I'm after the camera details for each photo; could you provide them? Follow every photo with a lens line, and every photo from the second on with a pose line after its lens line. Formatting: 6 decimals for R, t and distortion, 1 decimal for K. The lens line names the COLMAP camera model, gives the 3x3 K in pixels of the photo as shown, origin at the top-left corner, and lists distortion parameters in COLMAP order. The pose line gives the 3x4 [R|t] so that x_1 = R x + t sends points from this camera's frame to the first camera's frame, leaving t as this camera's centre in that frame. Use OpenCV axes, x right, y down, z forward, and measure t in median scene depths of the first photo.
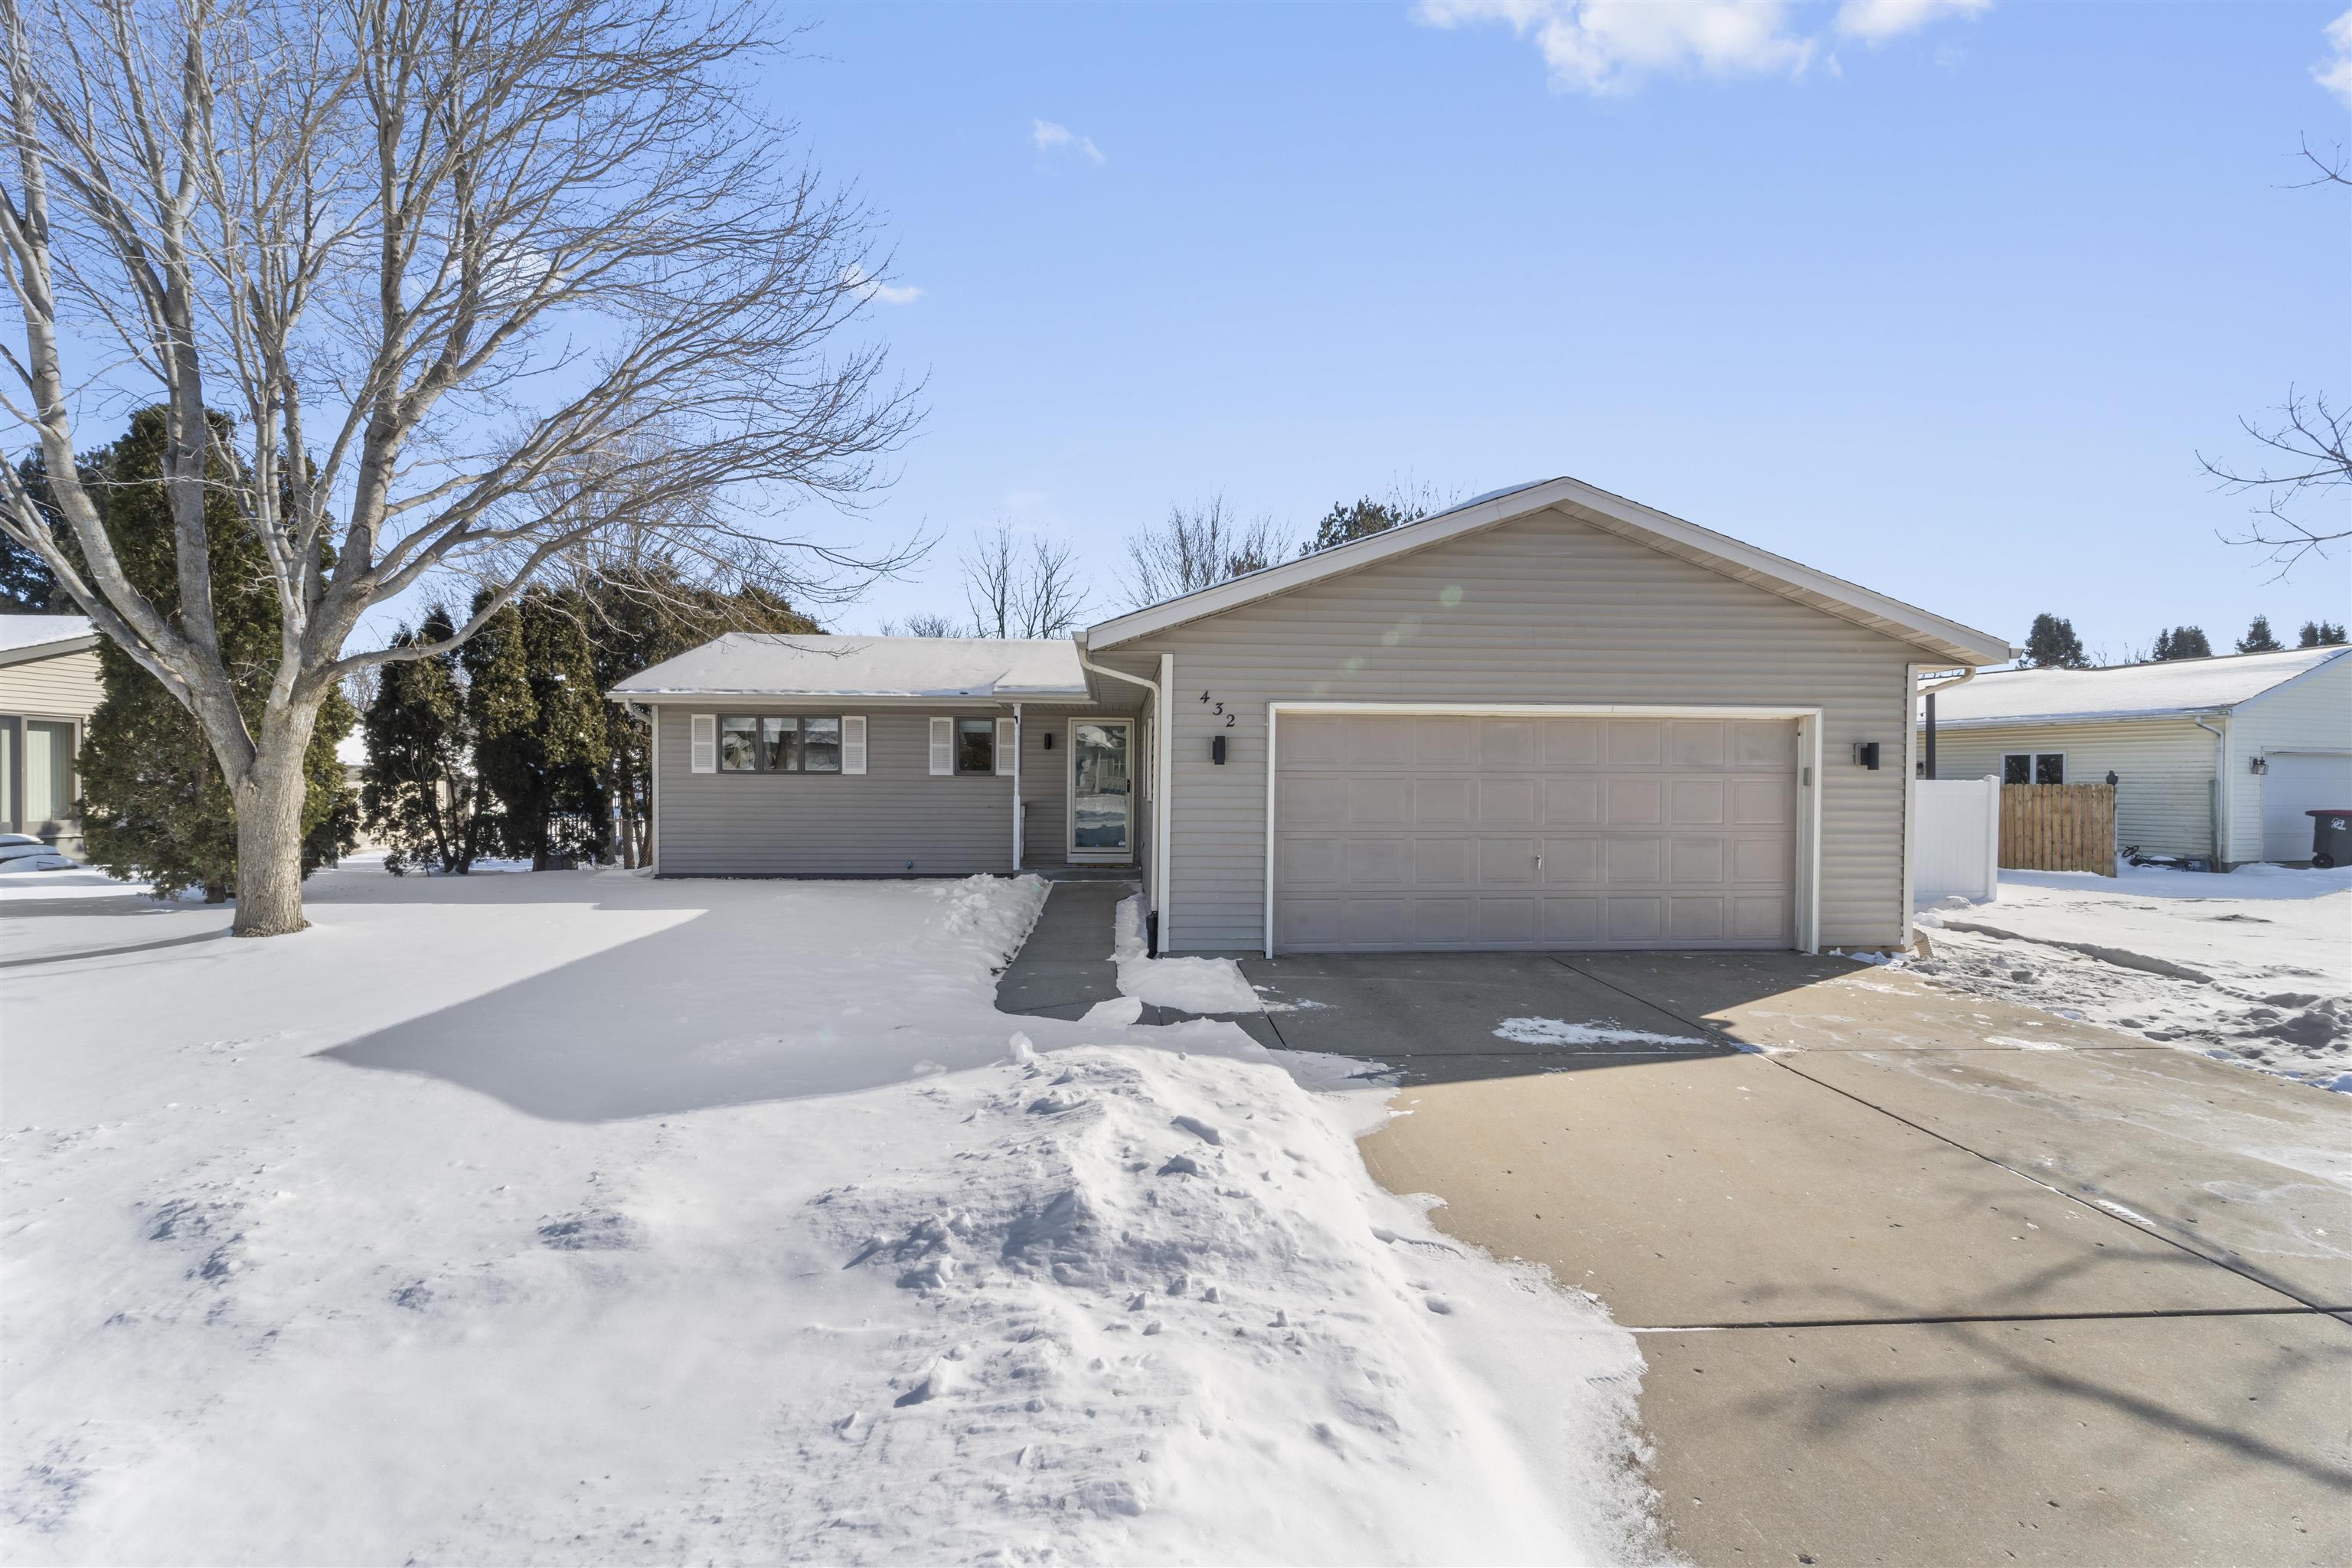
lens RADIAL K [[957.0, 0, 1176.1], [0, 957.0, 786.1], [0, 0, 1]] dist [-0.000864, -0.000193]
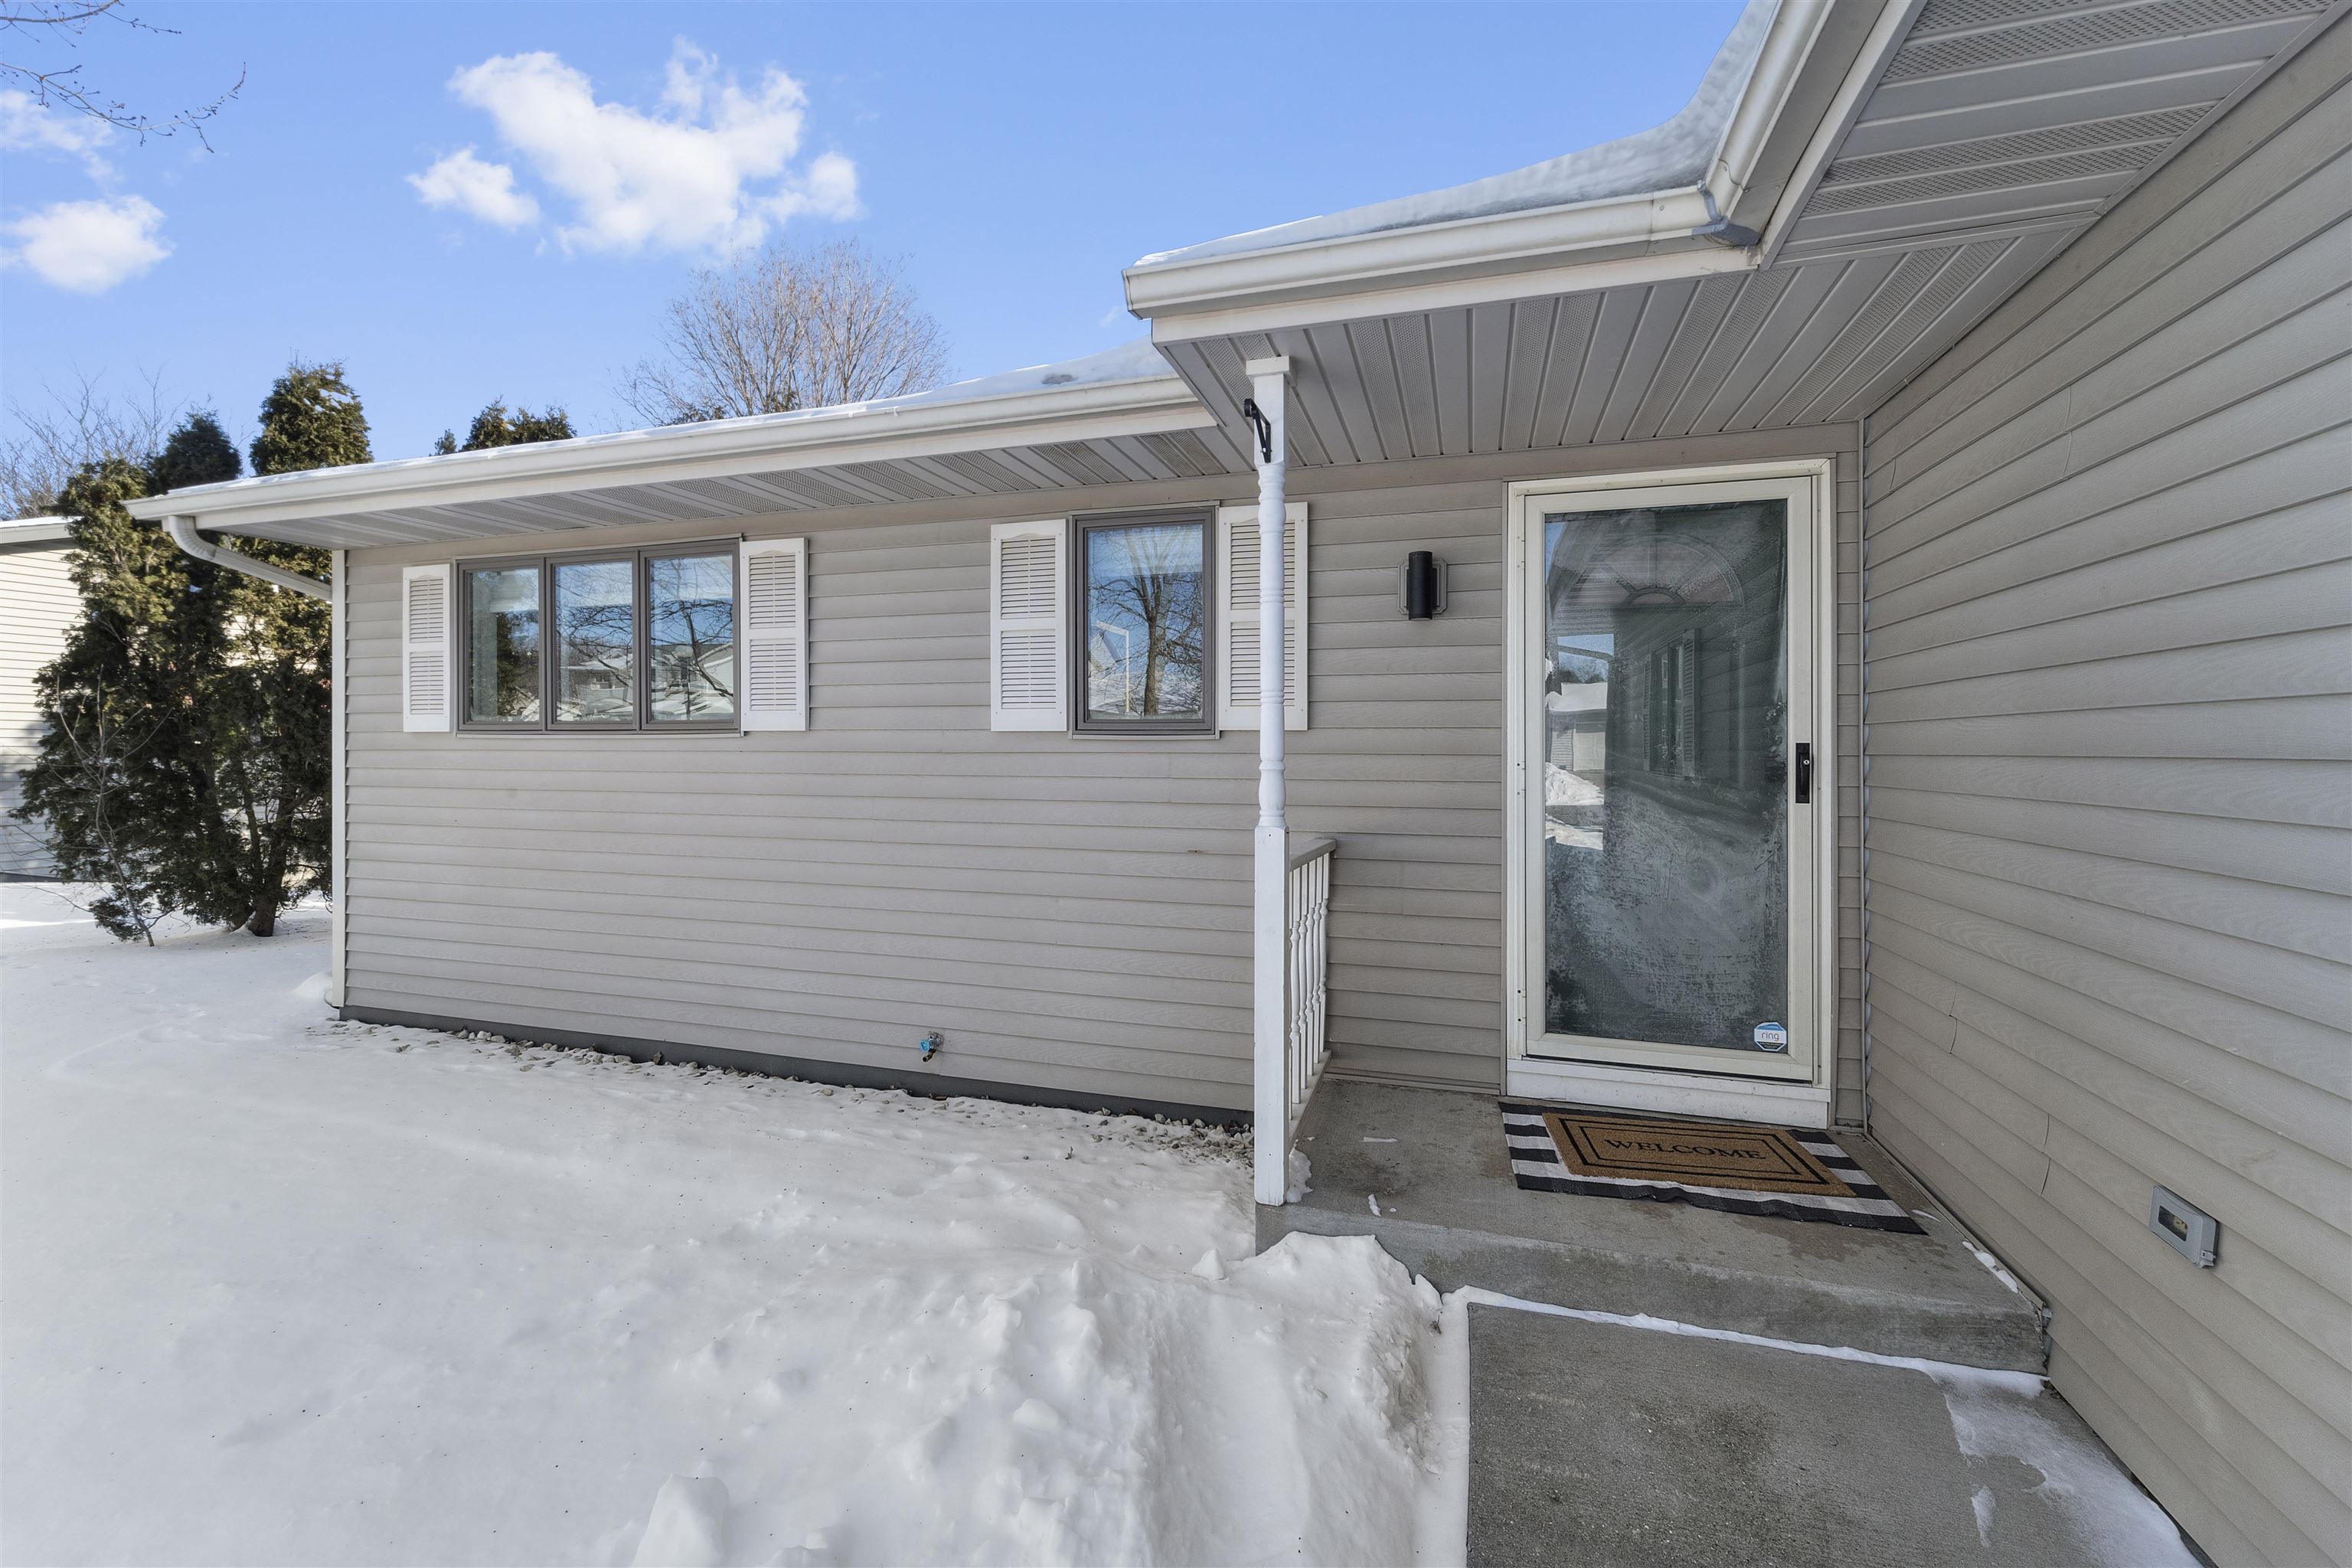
lens RADIAL K [[957.0, 0, 1179.2], [0, 957.0, 761.4], [0, 0, 1]] dist [-0.000864, -0.000193]
pose [[0.944026, -0.000378, -0.329870, -0.112662], [0.004212, 0.999932, 0.010908, -0.005536], [0.329844, -0.011687, 0.943963, 0.754150]]
